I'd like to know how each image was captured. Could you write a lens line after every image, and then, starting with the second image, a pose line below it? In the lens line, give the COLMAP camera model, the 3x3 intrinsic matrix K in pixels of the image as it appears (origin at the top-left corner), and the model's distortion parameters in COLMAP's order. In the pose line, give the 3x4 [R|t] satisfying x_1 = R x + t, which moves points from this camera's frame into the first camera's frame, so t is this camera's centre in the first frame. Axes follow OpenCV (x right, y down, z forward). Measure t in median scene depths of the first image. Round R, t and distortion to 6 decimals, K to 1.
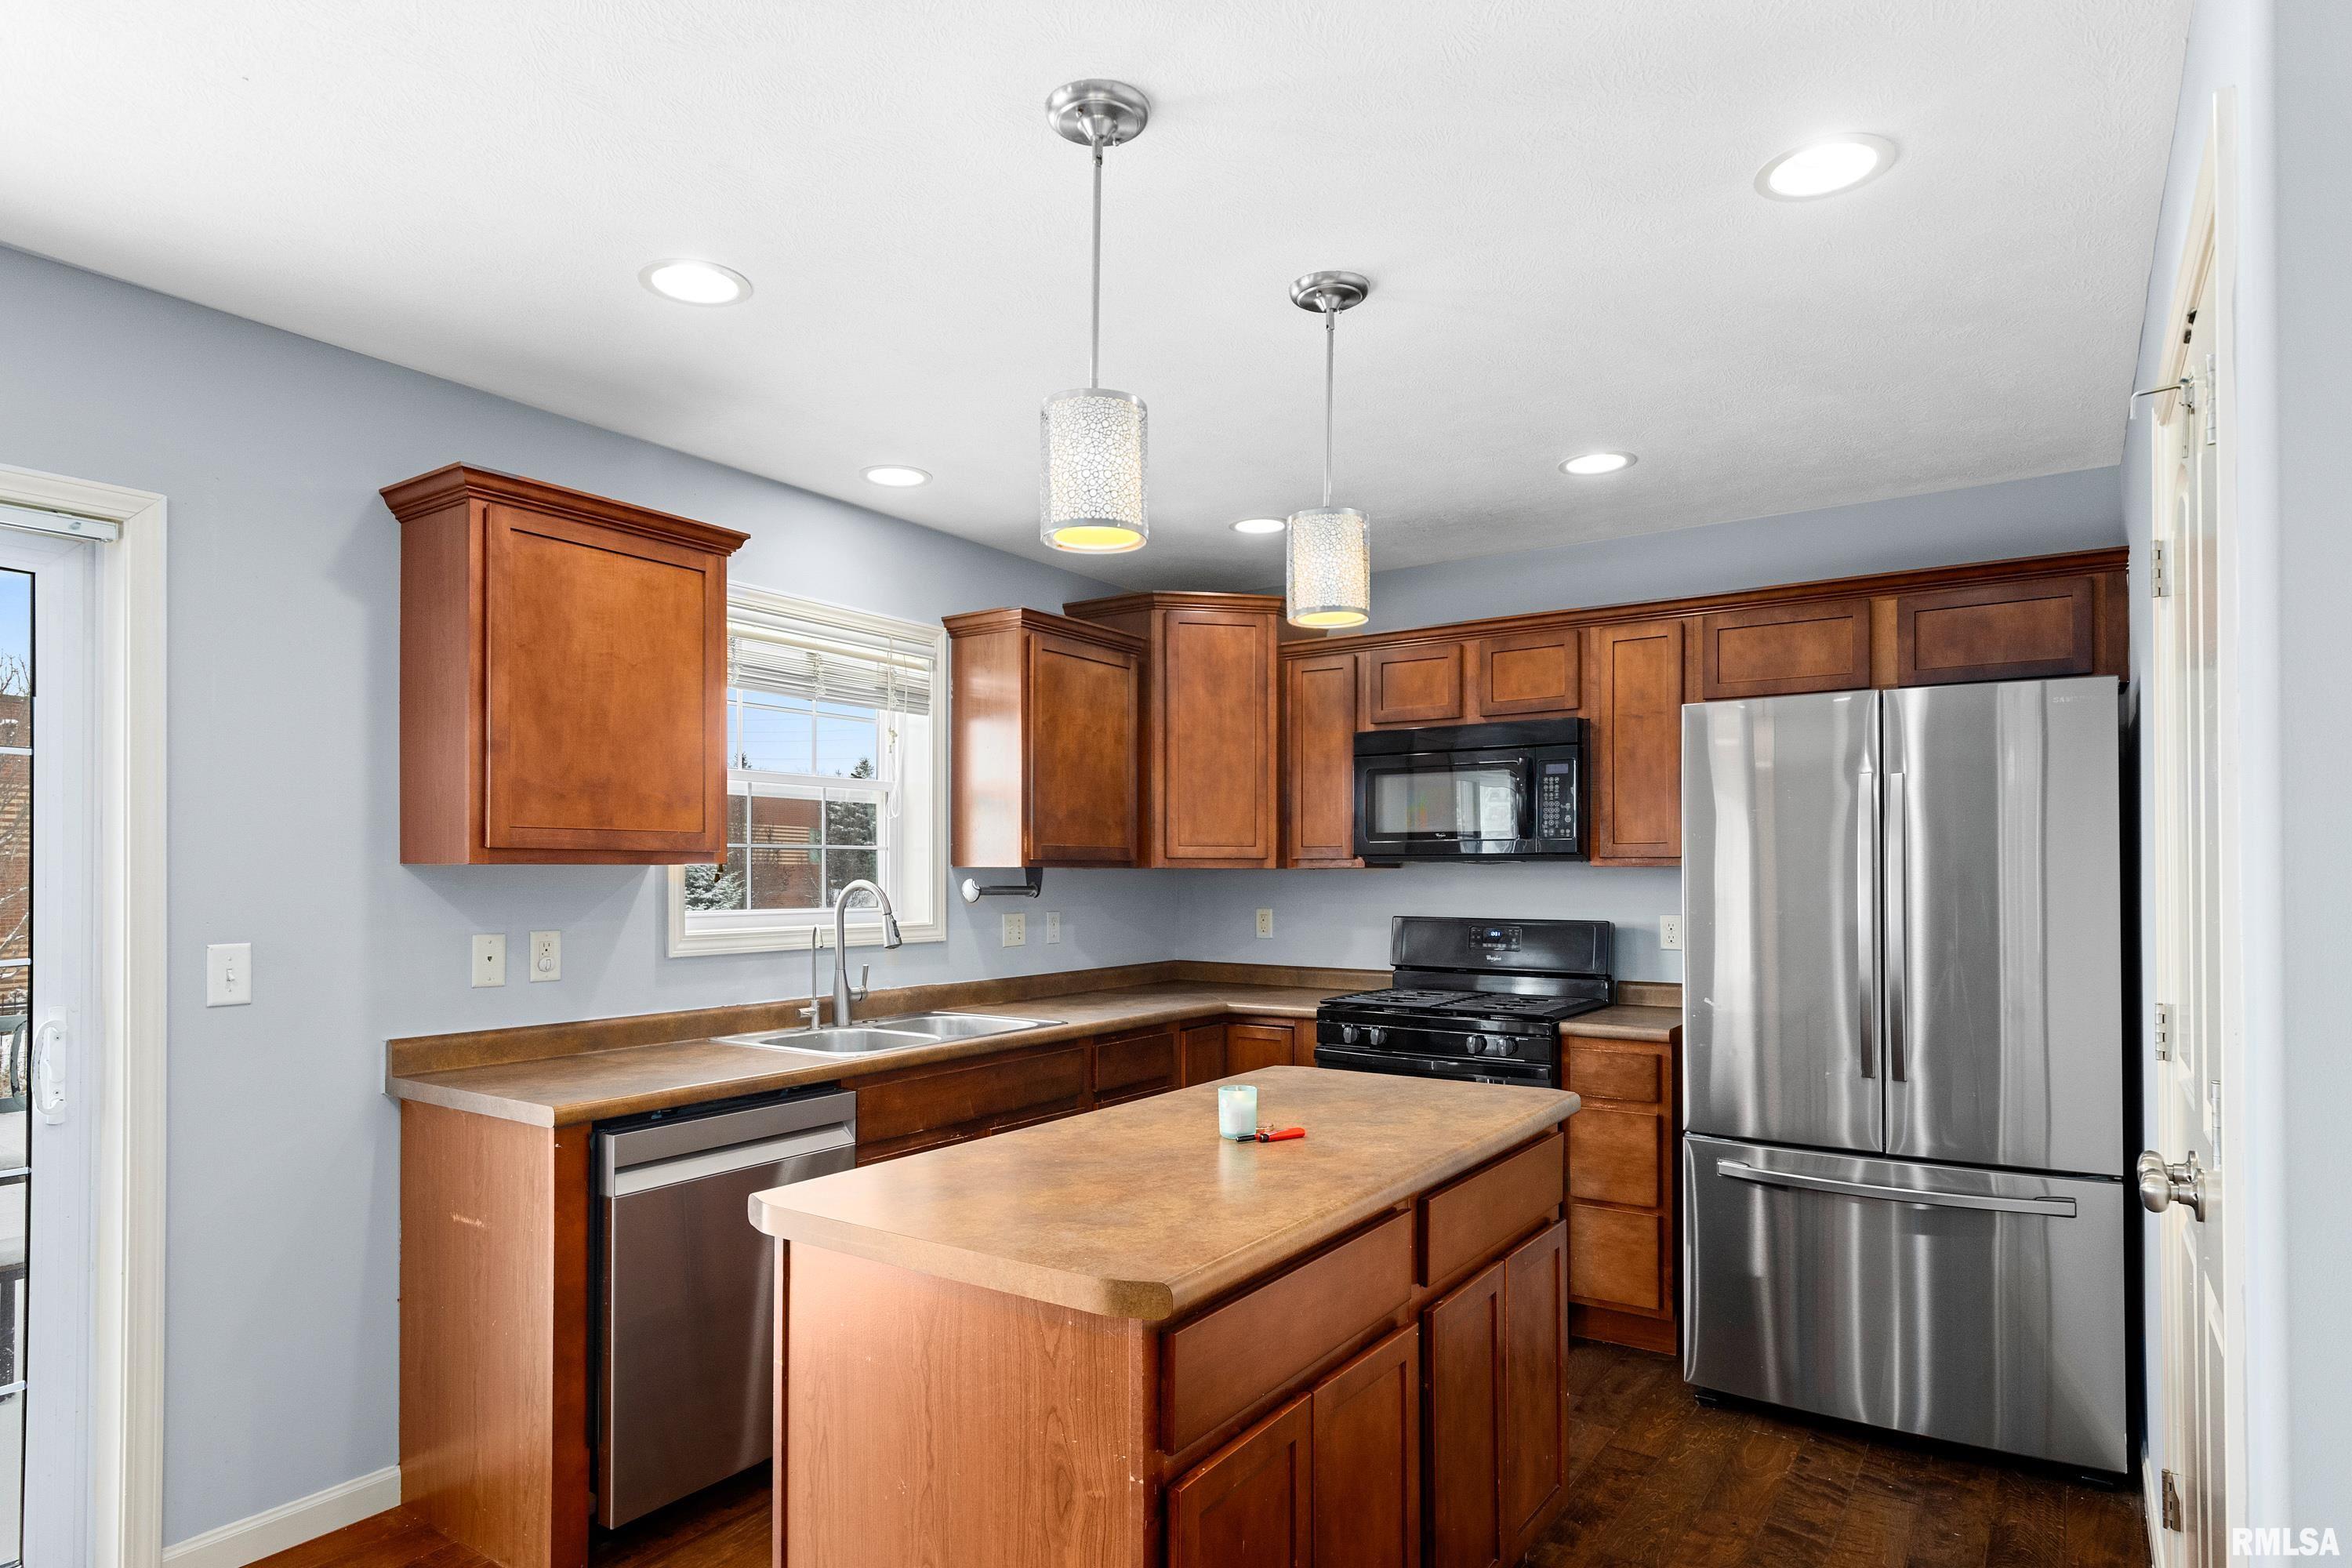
lens RADIAL K [[1315.9, 0, 1167.2], [0, 1315.9, 859.9], [0, 0, 1]] dist [0.015708, -0.001811]
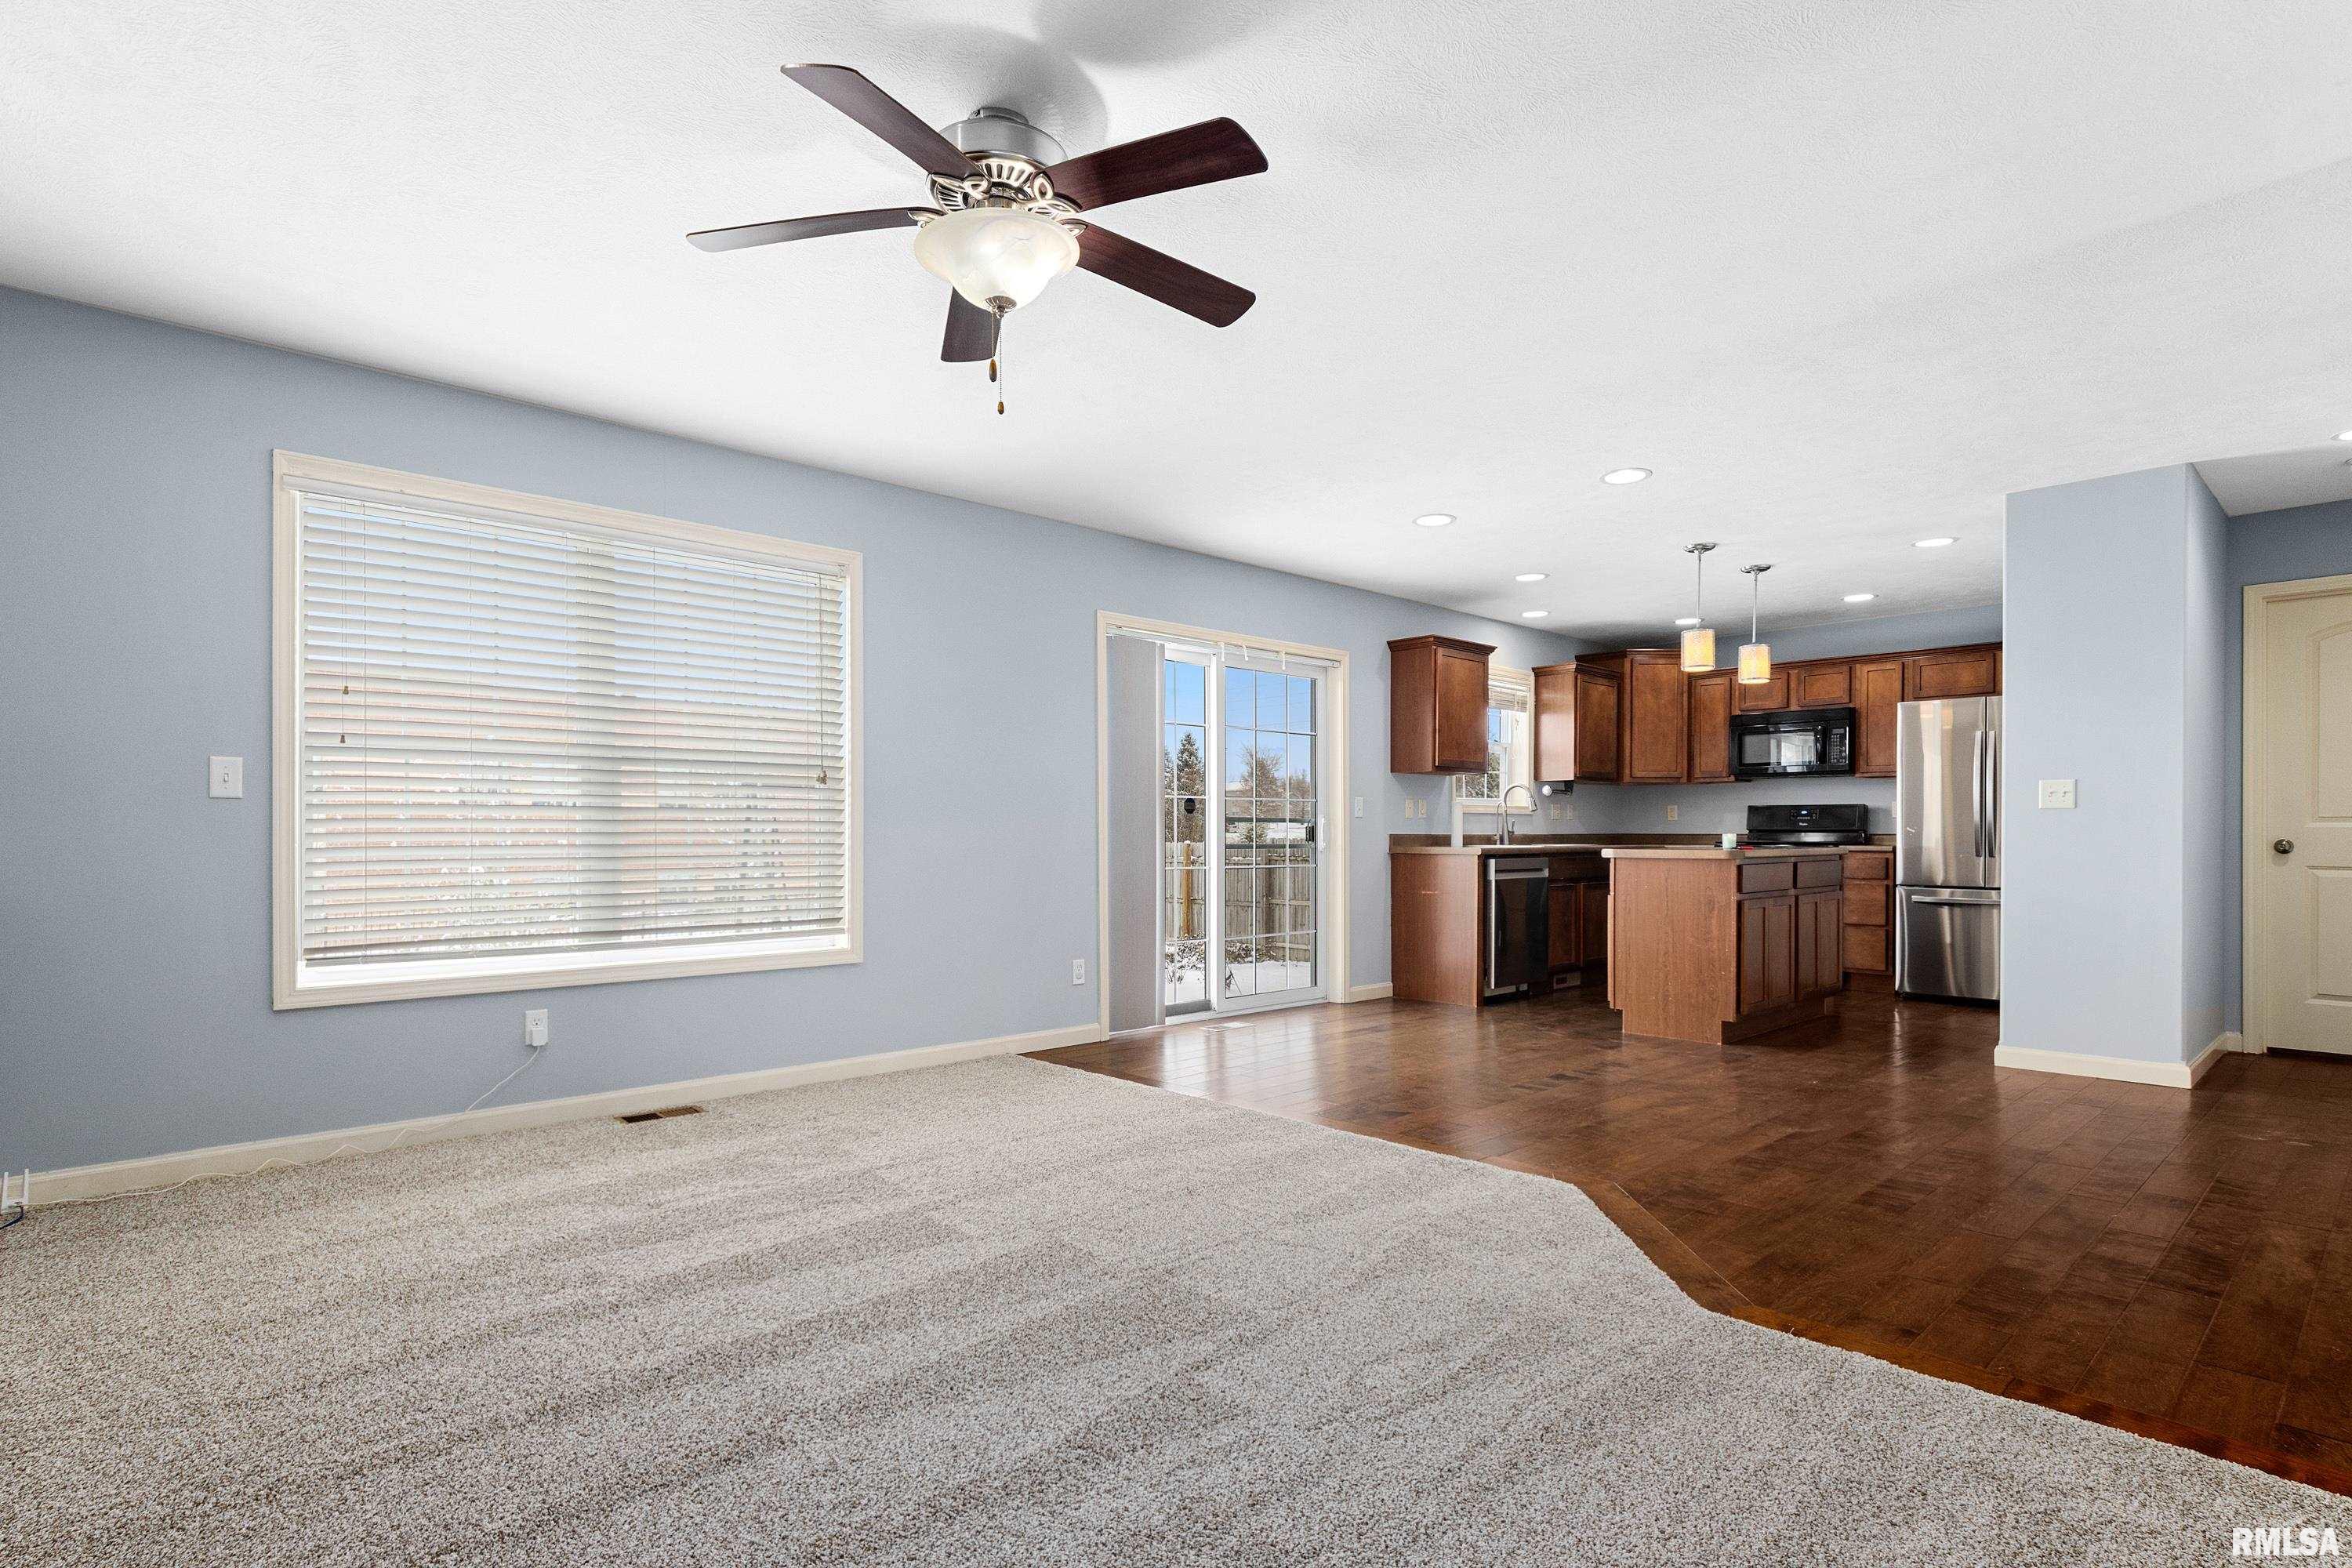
lens RADIAL K [[1166.3, 0, 1177.6], [0, 1166.3, 842.5], [0, 0, 1]] dist [0.000029, -0.002782]
pose [[0.975931, 0.002622, -0.218066, -0.329477], [0.001696, 0.999806, 0.019608, 0.070649], [0.218075, -0.019506, 0.975737, -1.057212]]
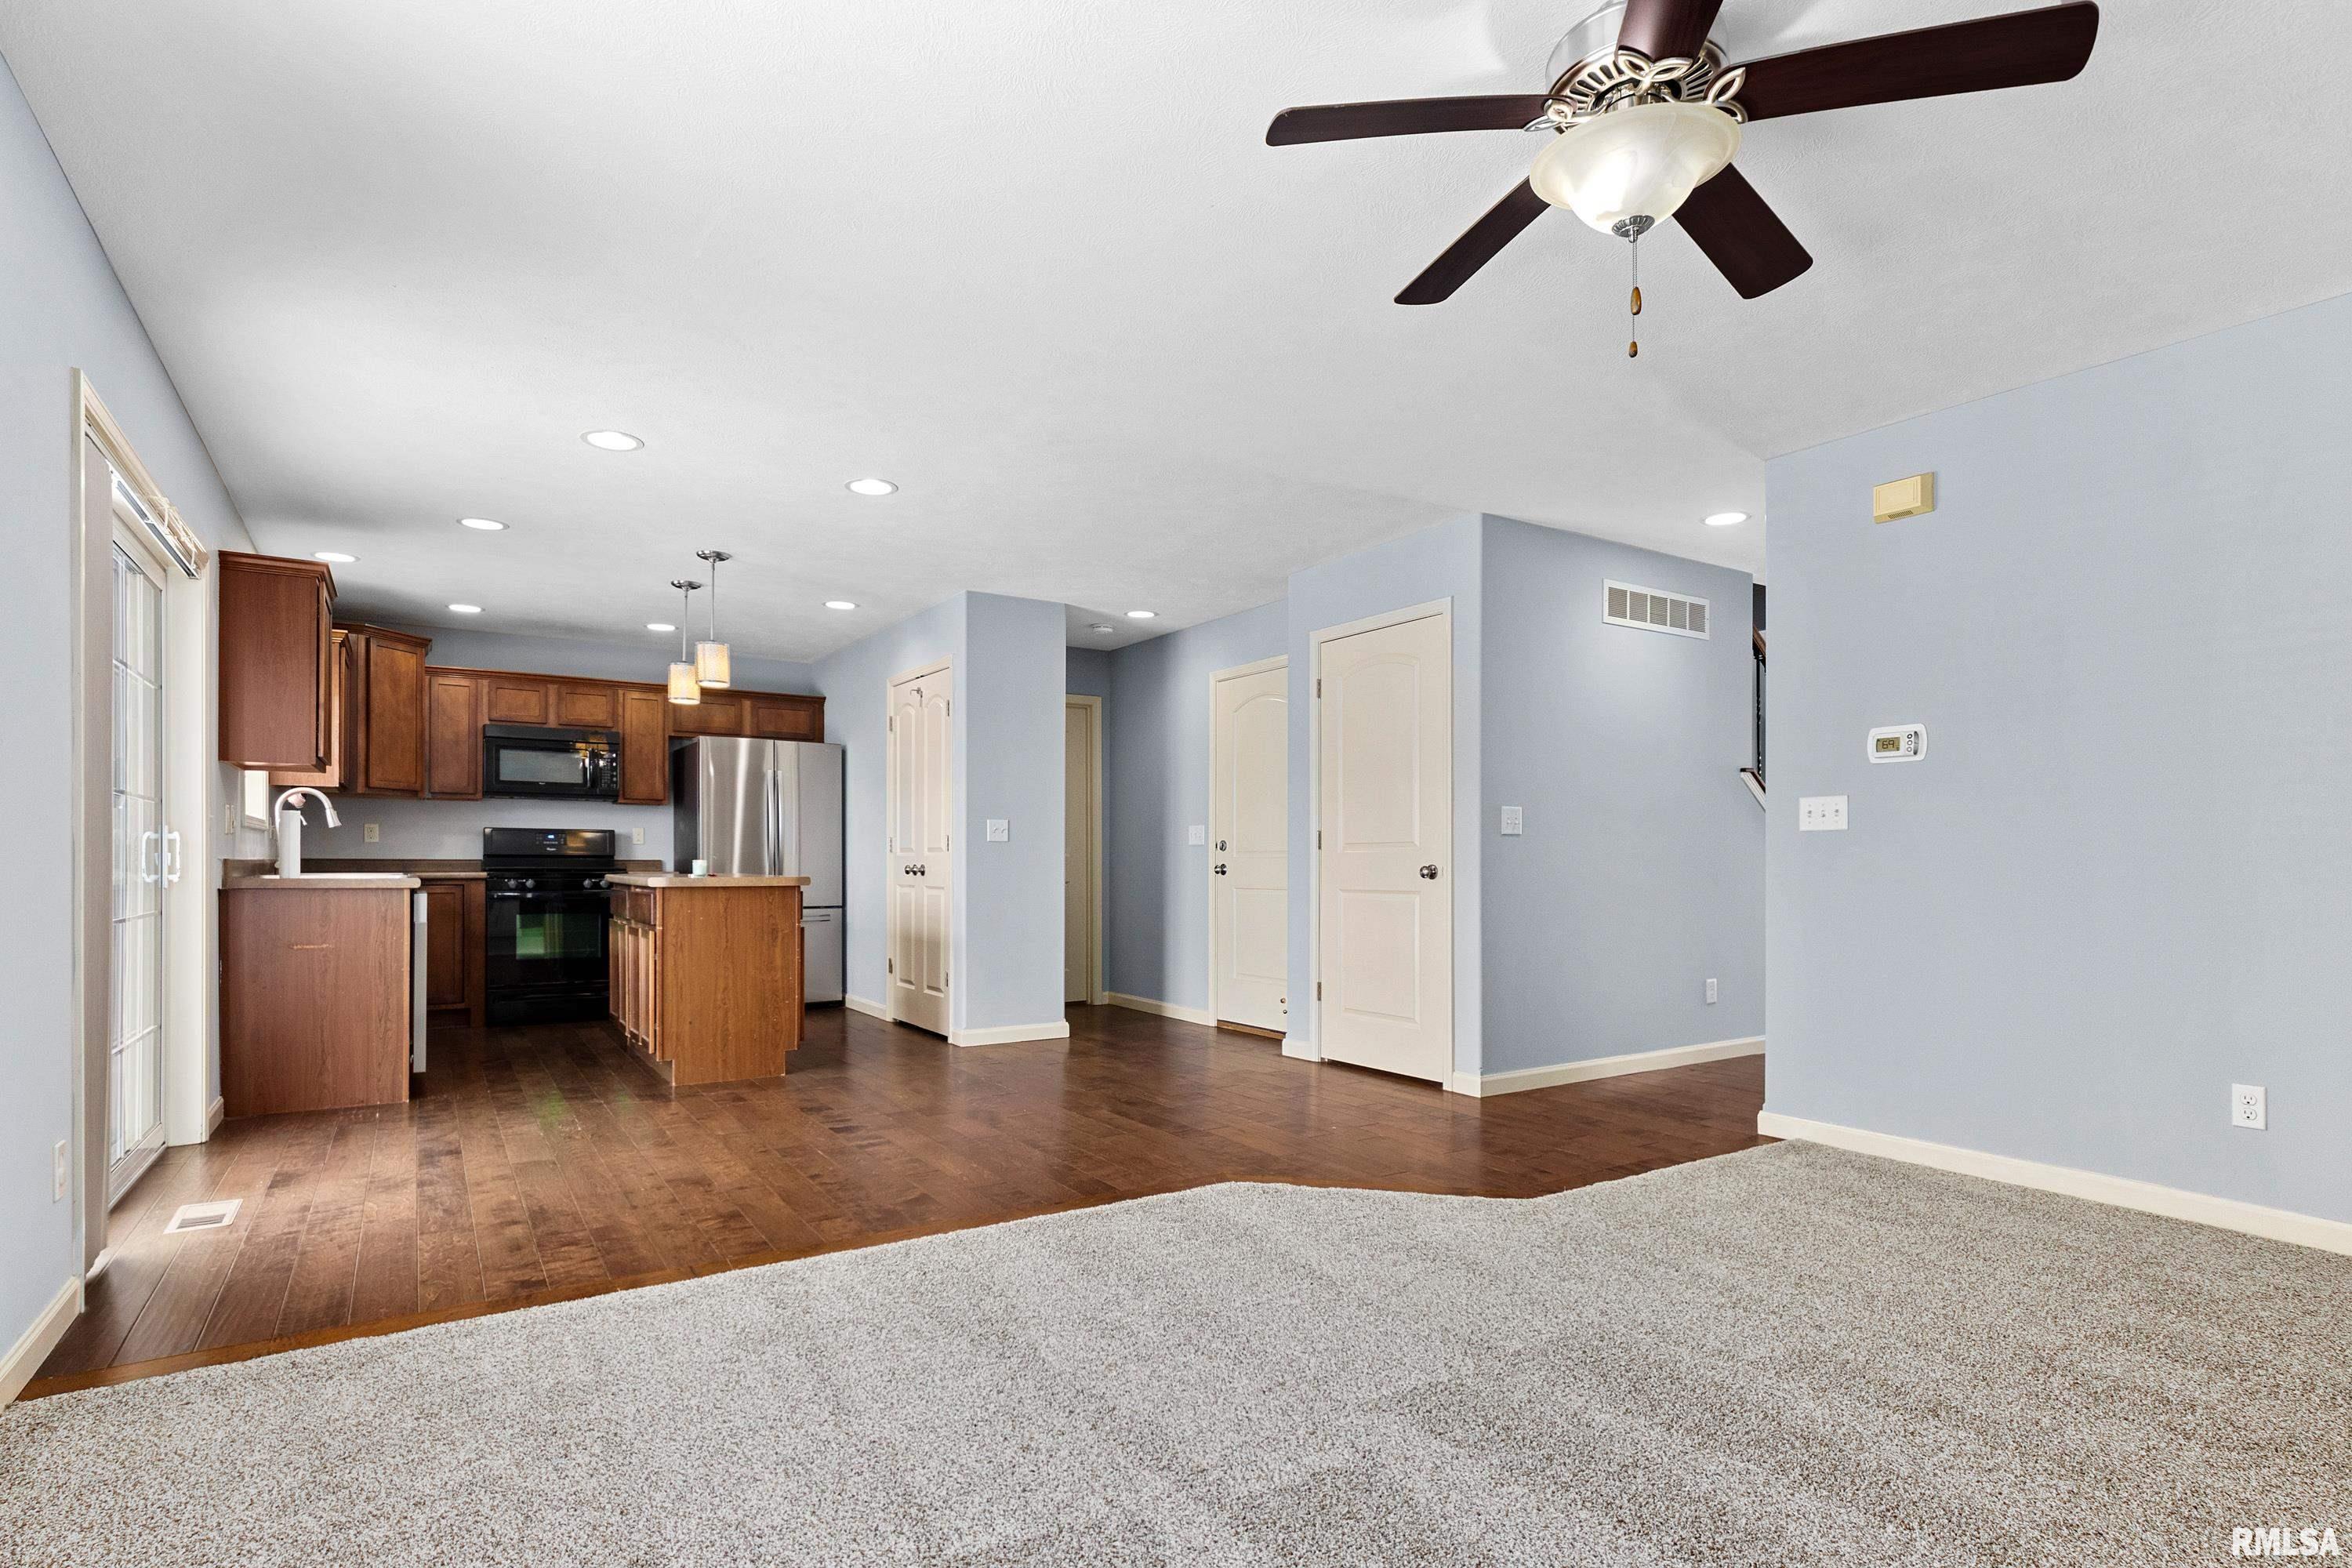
lens RADIAL K [[1166.3, 0, 1159.0], [0, 1166.3, 870.6], [0, 0, 1]] dist [0.000029, -0.002782]
pose [[0.402865, -0.003724, 0.915252, -1.029036], [-0.015355, 0.999823, 0.010826, 0.078966], [-0.915131, -0.018415, 0.402737, -0.542542]]
